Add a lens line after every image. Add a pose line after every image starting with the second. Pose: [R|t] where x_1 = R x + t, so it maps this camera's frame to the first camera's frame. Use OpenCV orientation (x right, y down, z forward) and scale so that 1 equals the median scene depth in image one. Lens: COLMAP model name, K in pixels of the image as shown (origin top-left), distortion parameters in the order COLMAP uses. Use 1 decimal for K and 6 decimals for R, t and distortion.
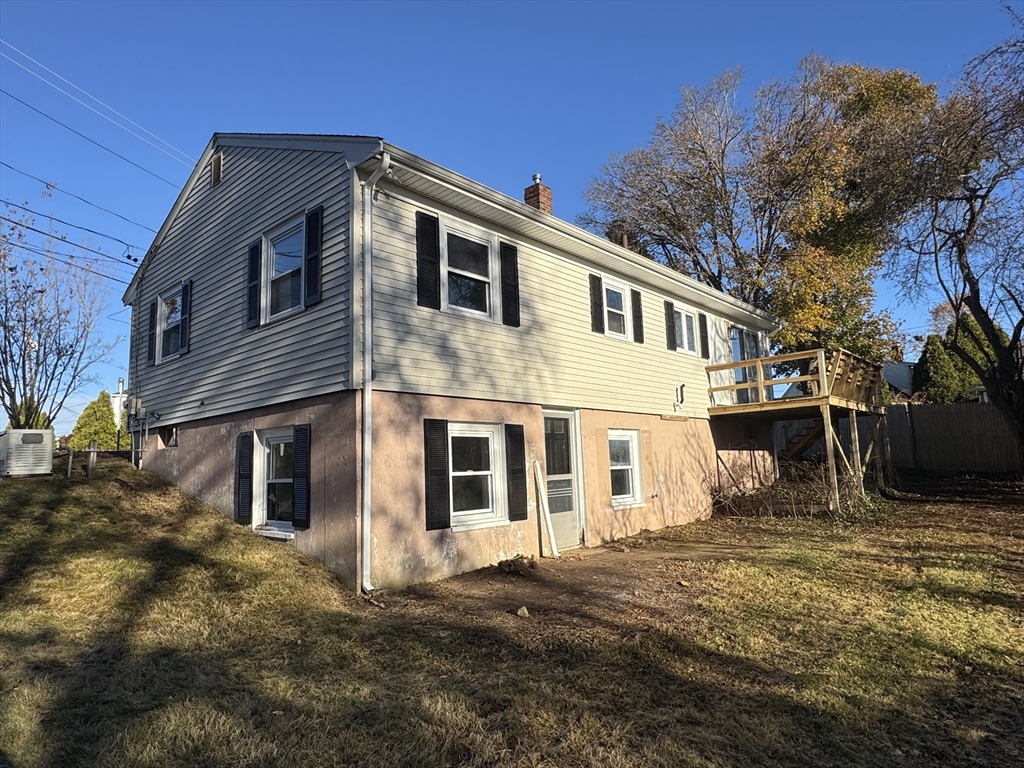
lens RADIAL K [[611.3, 0, 512.6], [0, 611.3, 384.6], [0, 0, 1]] dist [0.001059, 0.000108]
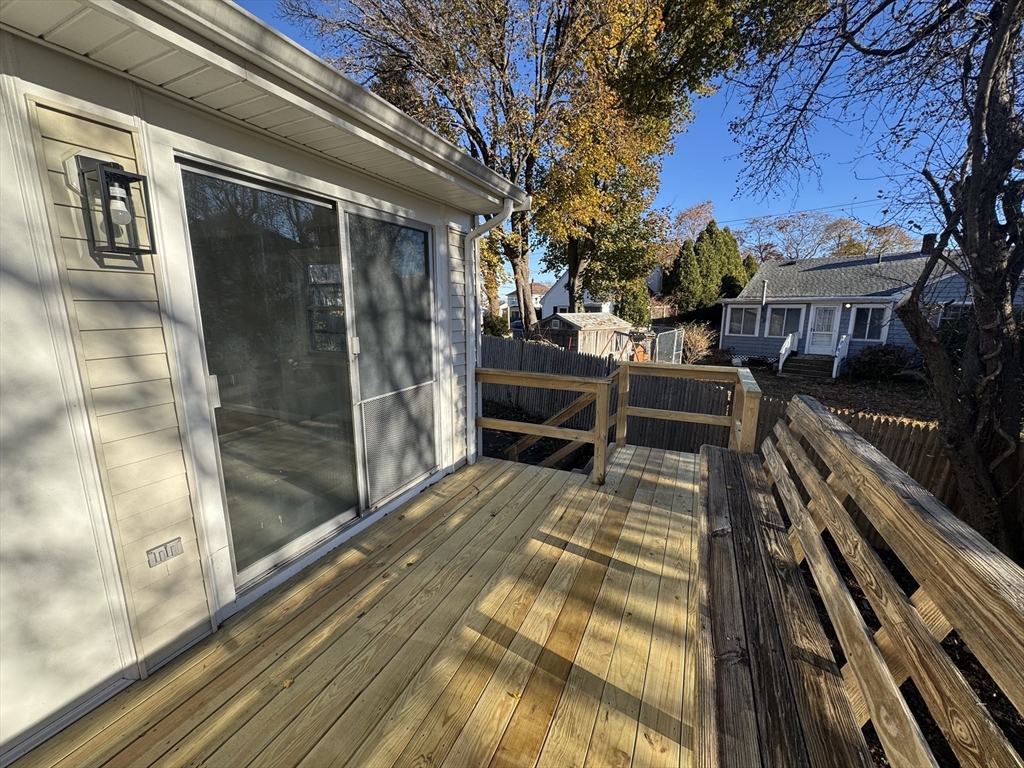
lens RADIAL K [[407.9, 0, 512.5], [0, 407.9, 385.4], [0, 0, 1]] dist [-0.002918, 0.000846]
pose [[0.953074, -0.021403, 0.301981, 0.216690], [-0.075618, 0.949050, 0.305919, -0.041972], [-0.293142, -0.314399, 0.902896, 0.451835]]
